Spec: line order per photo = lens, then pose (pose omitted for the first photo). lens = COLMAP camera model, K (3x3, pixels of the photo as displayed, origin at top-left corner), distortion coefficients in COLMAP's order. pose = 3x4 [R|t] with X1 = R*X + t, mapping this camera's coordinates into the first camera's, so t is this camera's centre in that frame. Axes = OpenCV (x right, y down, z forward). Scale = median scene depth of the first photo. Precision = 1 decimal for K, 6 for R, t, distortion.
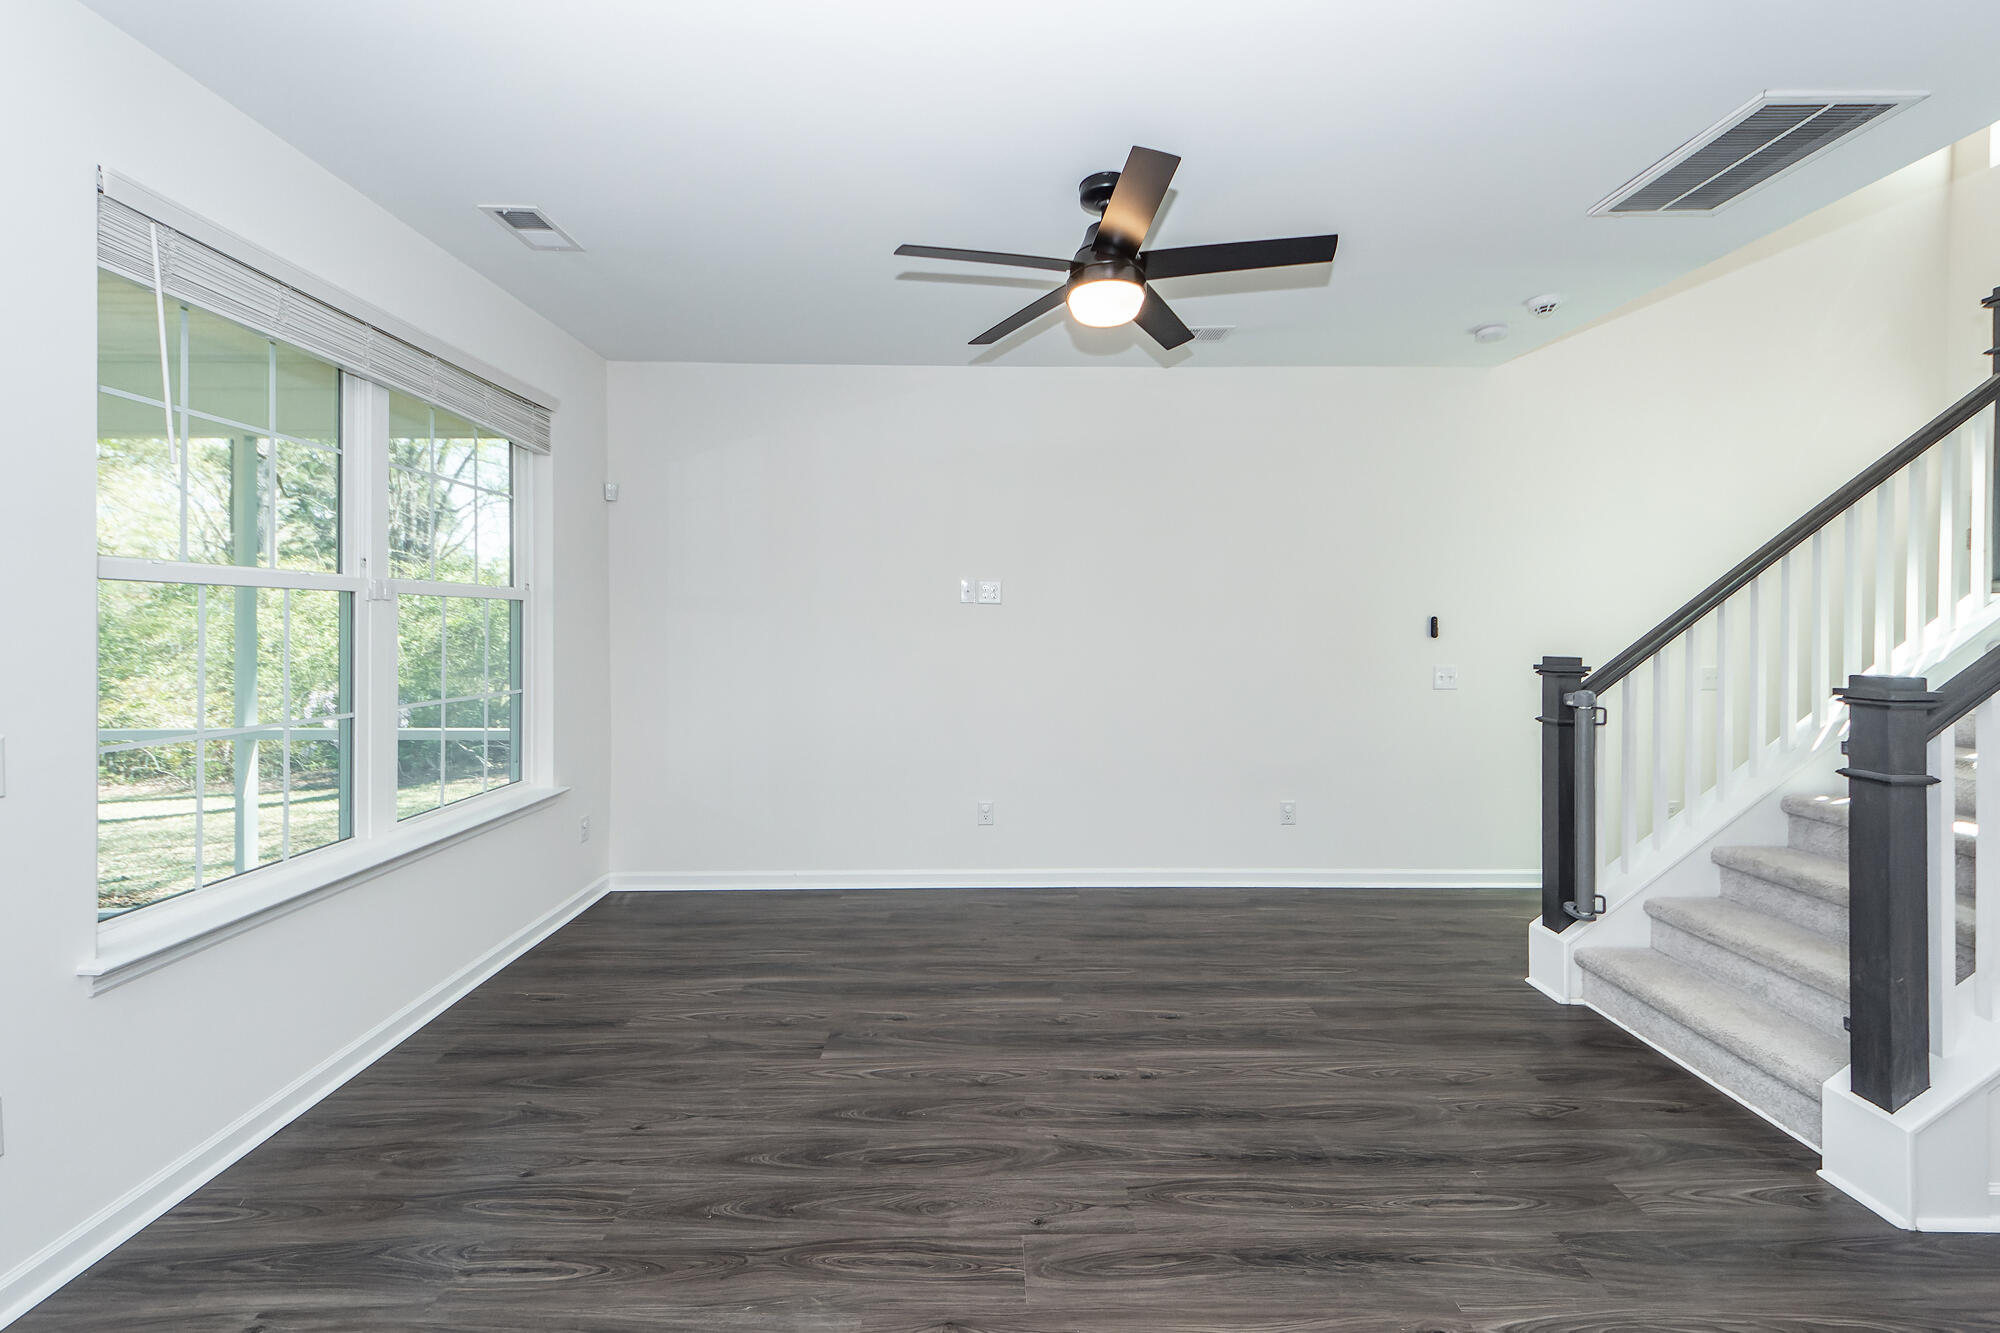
lens RADIAL K [[768.1, 0, 998.6], [0, 768.1, 624.2], [0, 0, 1]] dist [0.010407, -0.000004]
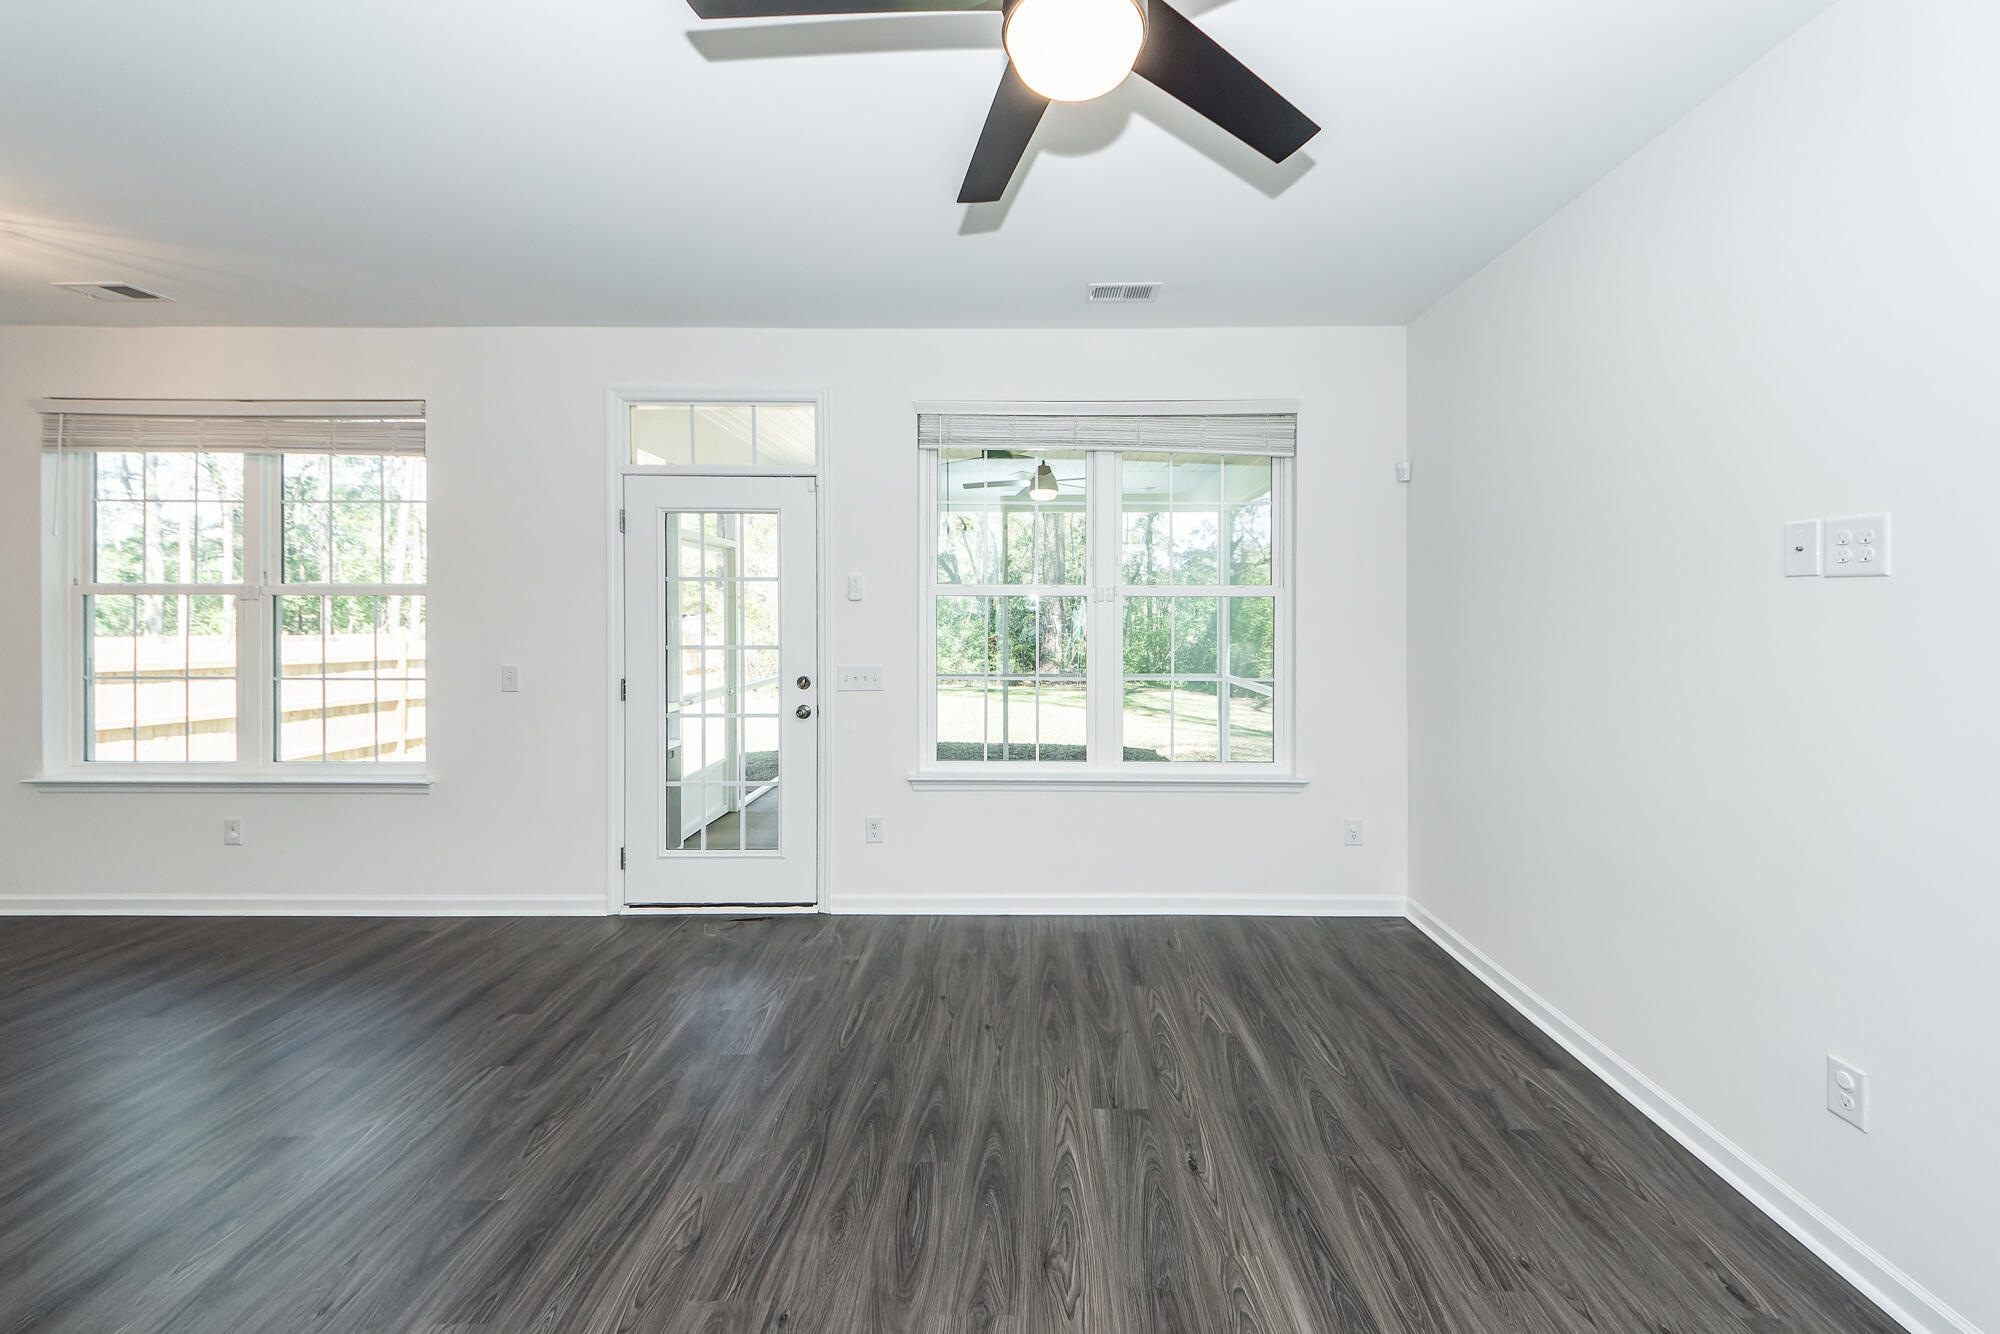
lens RADIAL K [[784.5, 0, 1026.0], [0, 784.5, 611.7], [0, 0, 1]] dist [0.017583, -0.000070]
pose [[-0.028409, 0.000867, -0.999596, 0.649214], [-0.002055, 0.999997, 0.000926, -0.009968], [0.999594, 0.002080, -0.028407, 0.904398]]
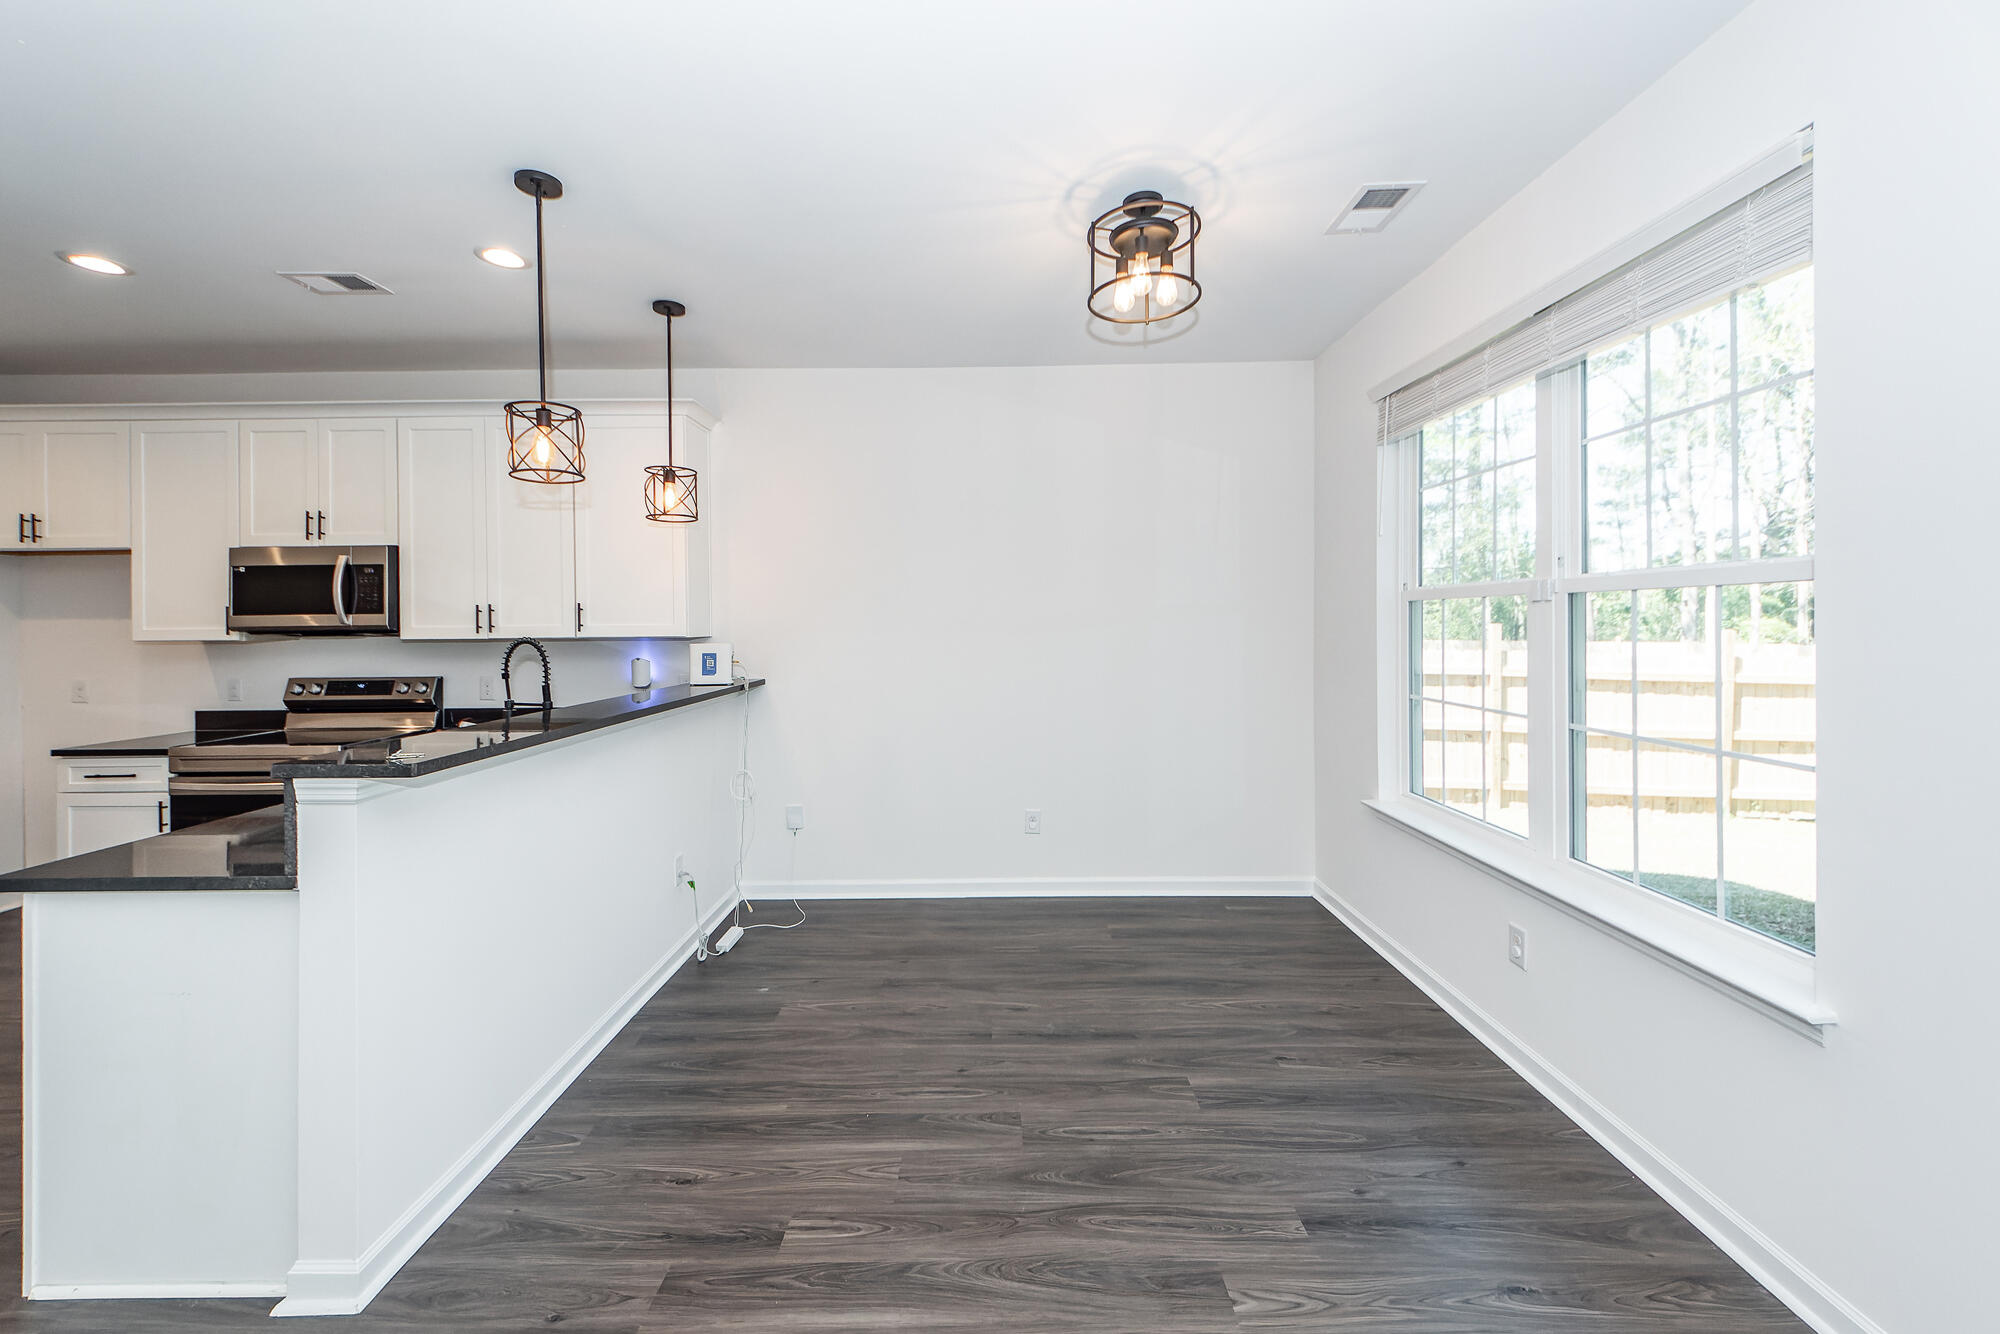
lens RADIAL K [[776.0, 0, 996.4], [0, 776.0, 620.5], [0, 0, 1]] dist [0.008743, -0.000071]
pose [[-0.999739, 0.005142, 0.022275, -0.138217], [0.005133, 0.999987, -0.000463, -0.008329], [-0.022277, -0.000348, -0.999752, 0.400404]]
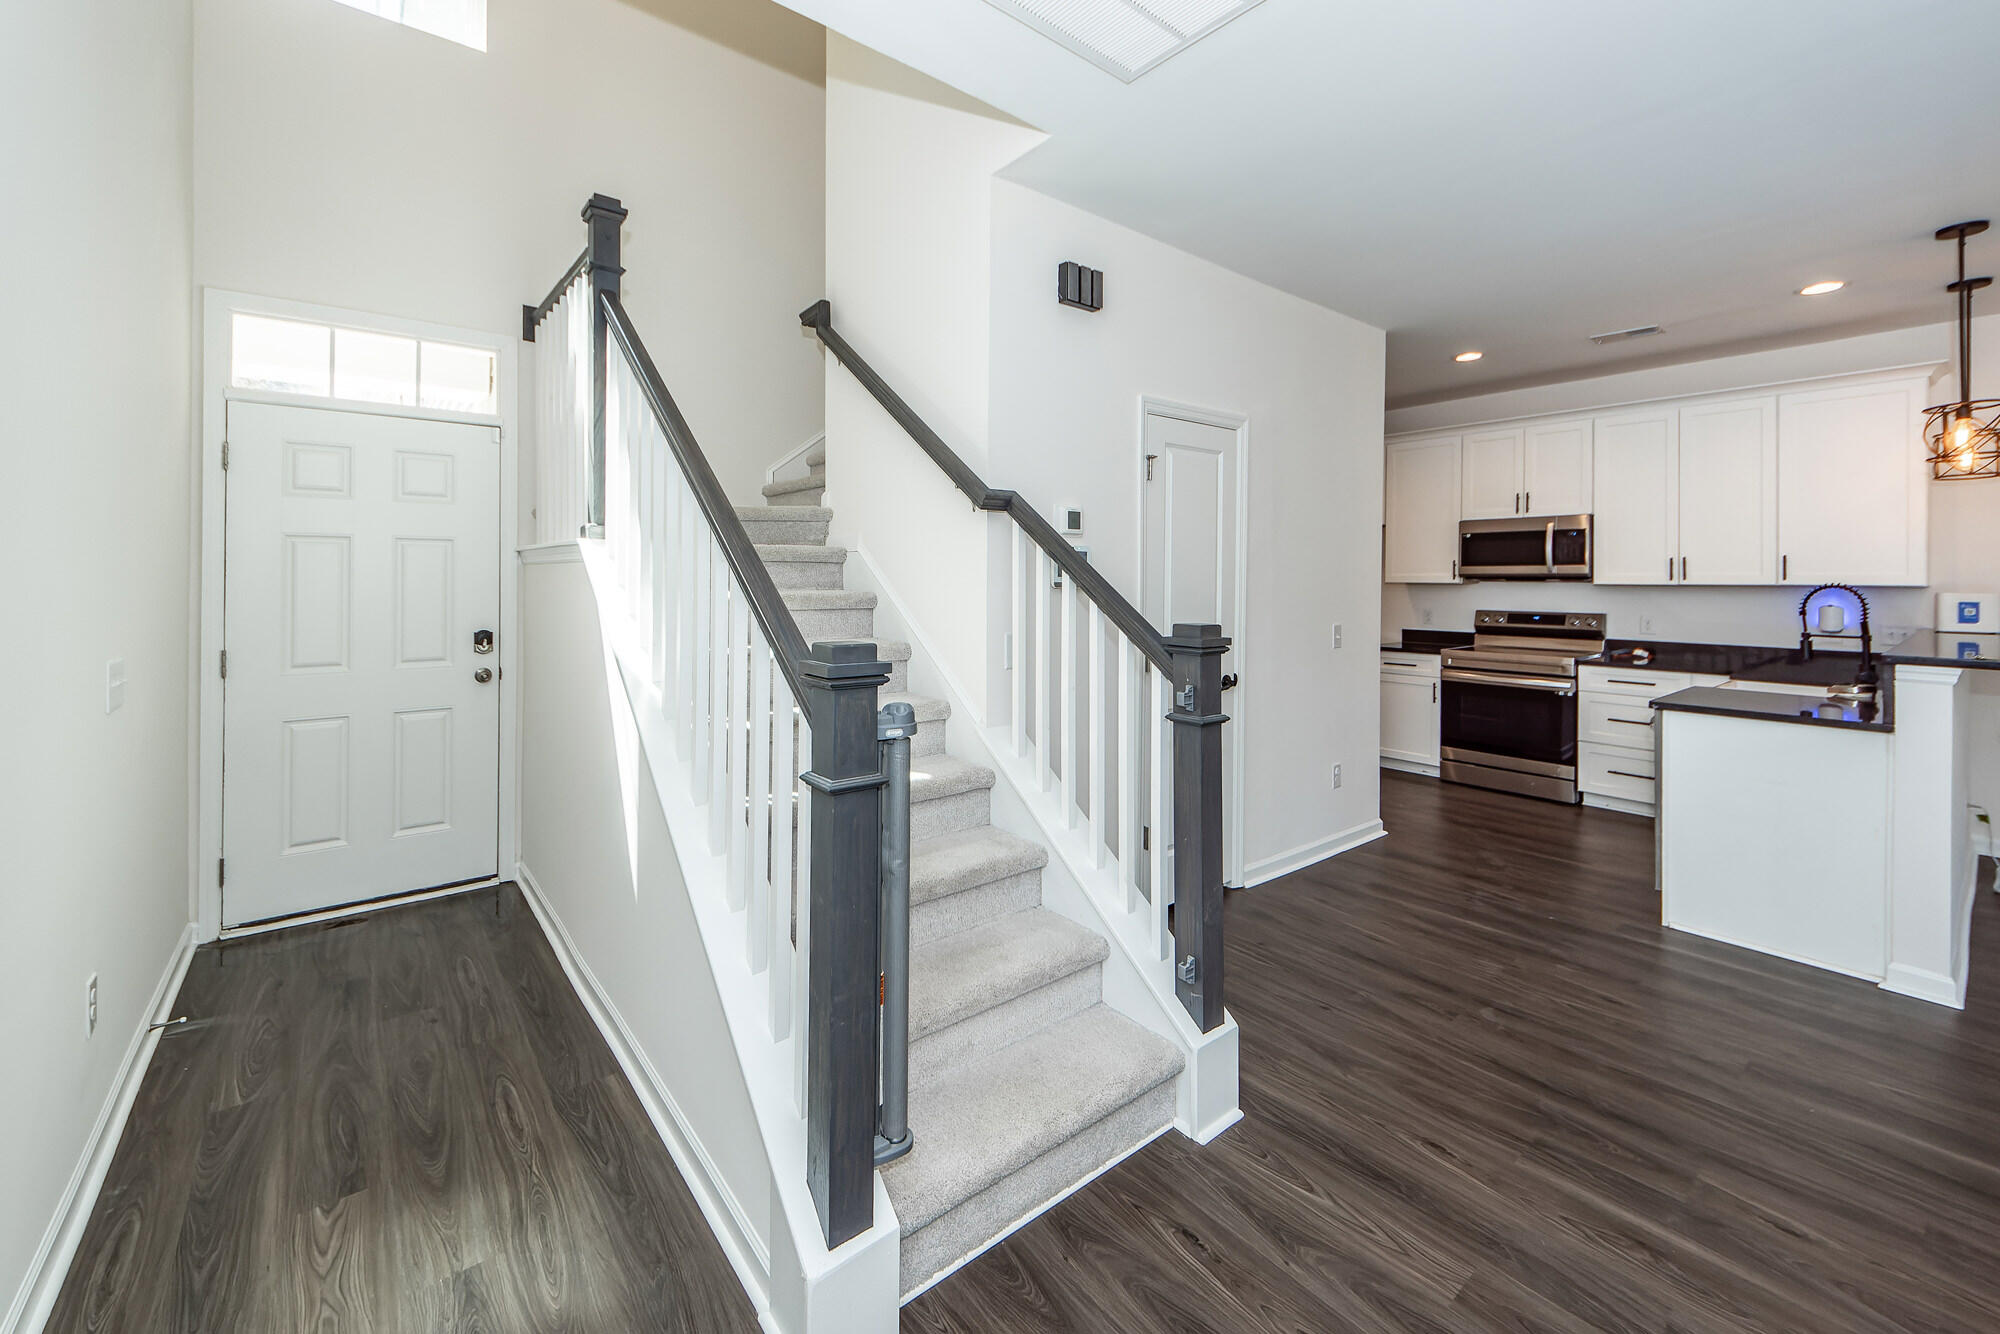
lens RADIAL K [[805.1, 0, 984.6], [0, 805.1, 579.2], [0, 0, 1]] dist [0.007941, -0.000512]
pose [[-0.609739, -0.006826, 0.792573, 0.326359], [-0.002697, 0.999975, 0.006537, -0.001045], [-0.792598, 0.001848, -0.609742, 1.398817]]
